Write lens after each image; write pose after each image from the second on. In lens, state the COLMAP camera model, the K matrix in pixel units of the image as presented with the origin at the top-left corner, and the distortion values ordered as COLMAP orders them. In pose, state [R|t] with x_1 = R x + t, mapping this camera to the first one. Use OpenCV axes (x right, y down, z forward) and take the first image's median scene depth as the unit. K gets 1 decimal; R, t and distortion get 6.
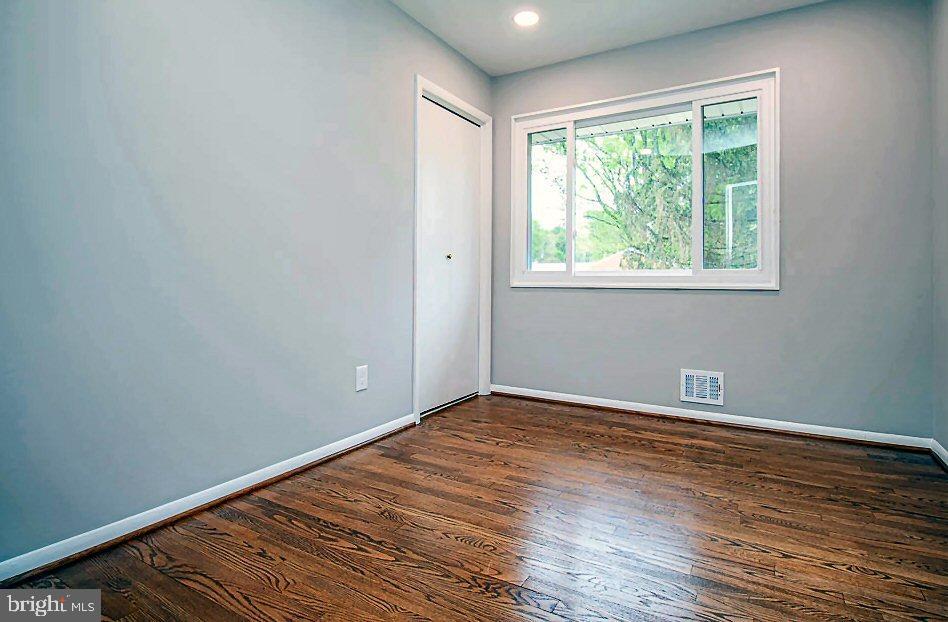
lens RADIAL K [[498.9, 0, 474.3], [0, 498.9, 311.2], [0, 0, 1]] dist [0.001879, 0.000723]
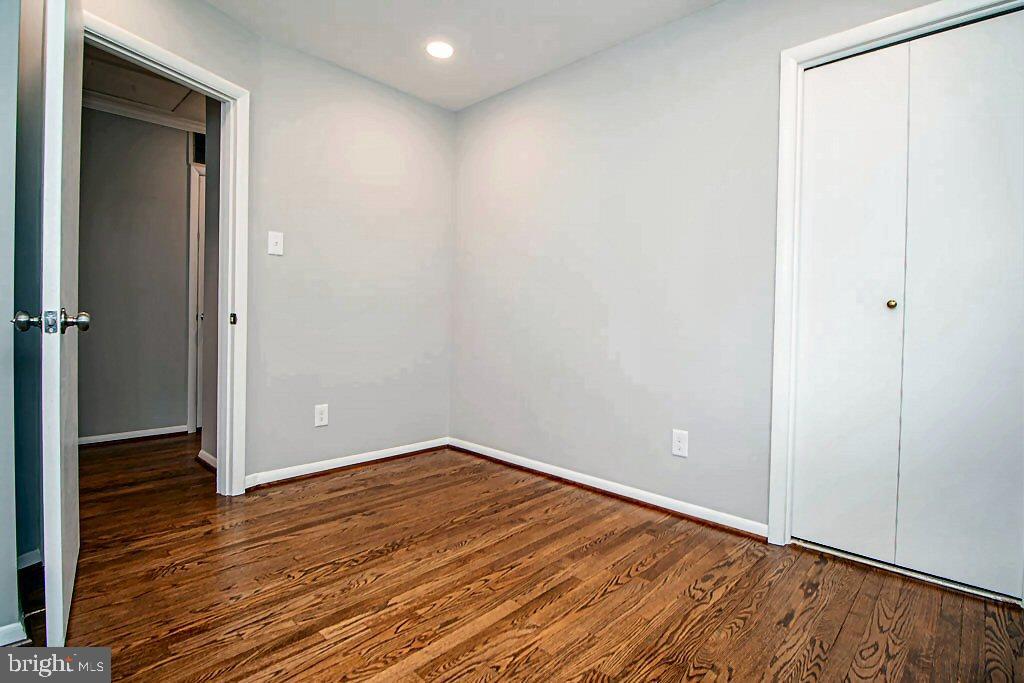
lens RADIAL K [[479.3, 0, 512.3], [0, 479.3, 337.1], [0, 0, 1]] dist [0.001773, -0.000241]
pose [[-0.228925, 0.018655, -0.973265, 0.976695], [-0.077217, 0.996318, 0.037260, -0.100404], [0.970377, 0.083682, -0.226642, 1.187270]]
